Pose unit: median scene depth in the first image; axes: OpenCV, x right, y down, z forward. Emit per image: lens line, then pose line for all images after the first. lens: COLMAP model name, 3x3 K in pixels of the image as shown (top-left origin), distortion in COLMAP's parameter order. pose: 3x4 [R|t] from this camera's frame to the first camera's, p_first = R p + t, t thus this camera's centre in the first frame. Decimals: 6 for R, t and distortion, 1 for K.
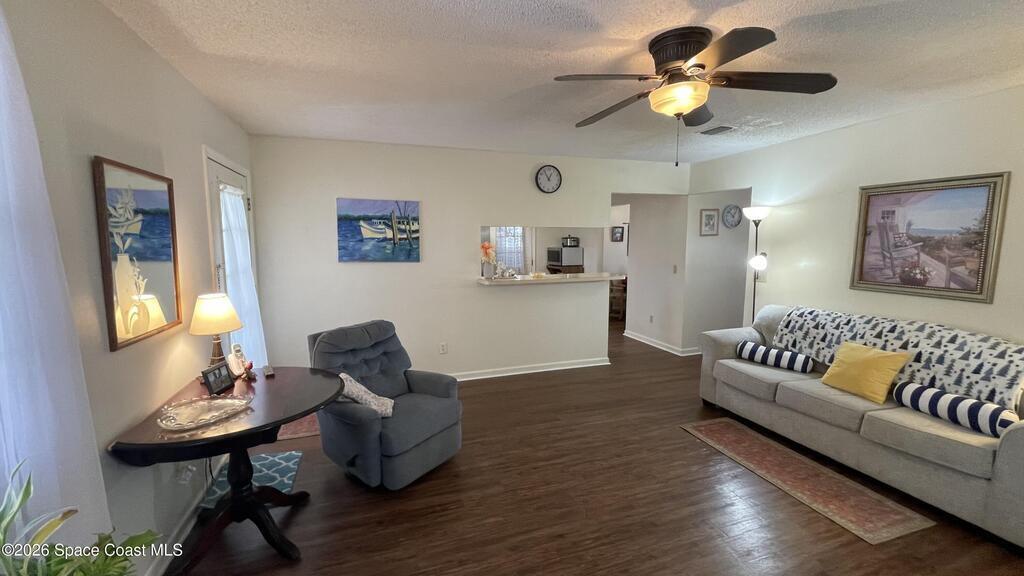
lens RADIAL K [[417.7, 0, 509.9], [0, 417.7, 289.2], [0, 0, 1]] dist [-0.003110, 0.000955]
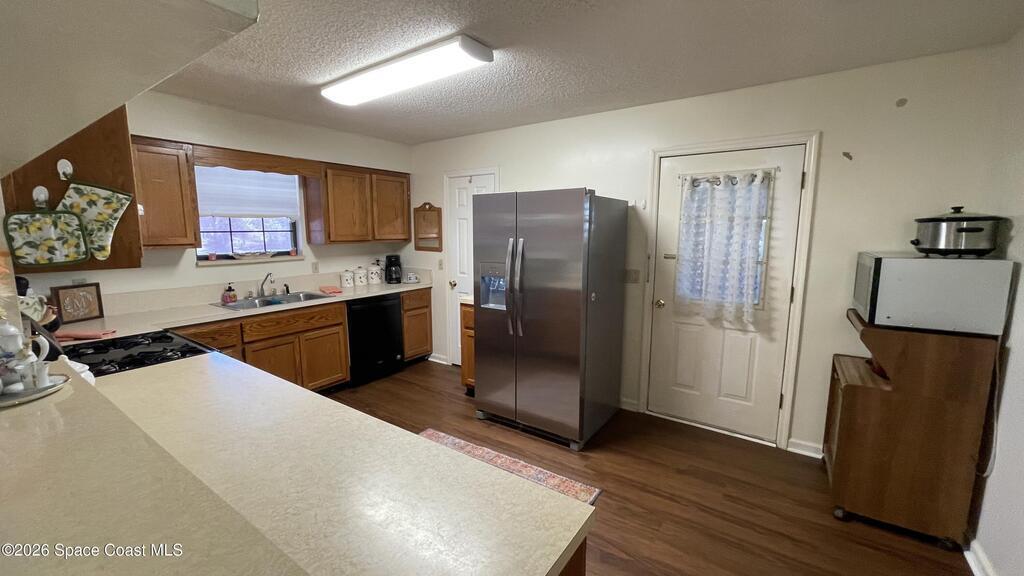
lens RADIAL K [[417.7, 0, 510.5], [0, 417.7, 288.5], [0, 0, 1]] dist [-0.003110, 0.000955]
pose [[0.590263, 0.114755, -0.799013, 0.329430], [-0.092121, 0.992953, 0.074555, -0.128989], [0.801938, 0.029598, 0.596674, 1.089670]]
